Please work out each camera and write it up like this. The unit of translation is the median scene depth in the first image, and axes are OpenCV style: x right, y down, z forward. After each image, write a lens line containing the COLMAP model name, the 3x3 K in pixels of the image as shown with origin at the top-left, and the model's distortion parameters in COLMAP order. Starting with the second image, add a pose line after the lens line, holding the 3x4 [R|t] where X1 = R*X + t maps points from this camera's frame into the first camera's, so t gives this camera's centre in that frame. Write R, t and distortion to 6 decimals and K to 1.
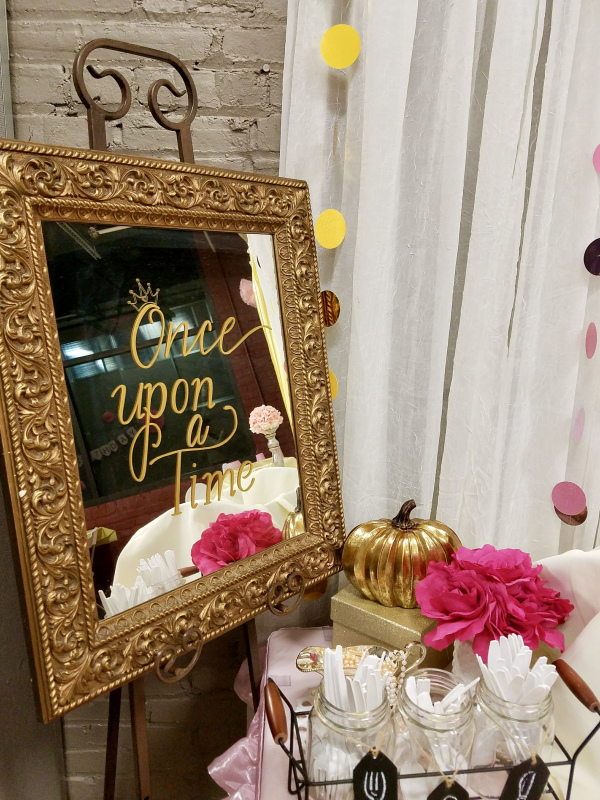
lens RADIAL K [[642.1, 0, 300.0], [0, 642.1, 400.0], [0, 0, 1]] dist [0.149230, -0.261587]
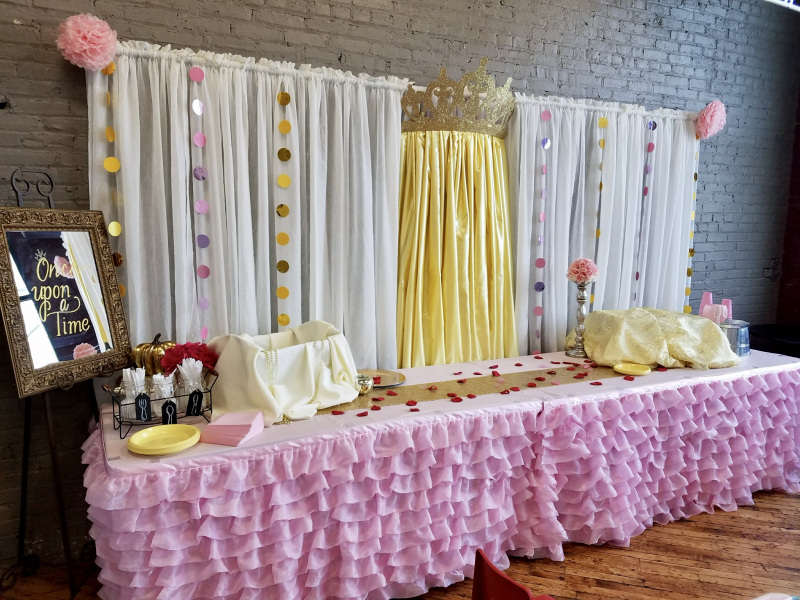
lens RADIAL K [[642.1, 0, 384.3], [0, 642.1, 299.9], [0, 0, 1]] dist [0.149230, -0.261587]
pose [[0.916833, -0.074535, 0.392251, -0.009311], [0.129779, 0.984707, -0.116228, 0.486508], [-0.377590, 0.157468, 0.912486, -1.855177]]
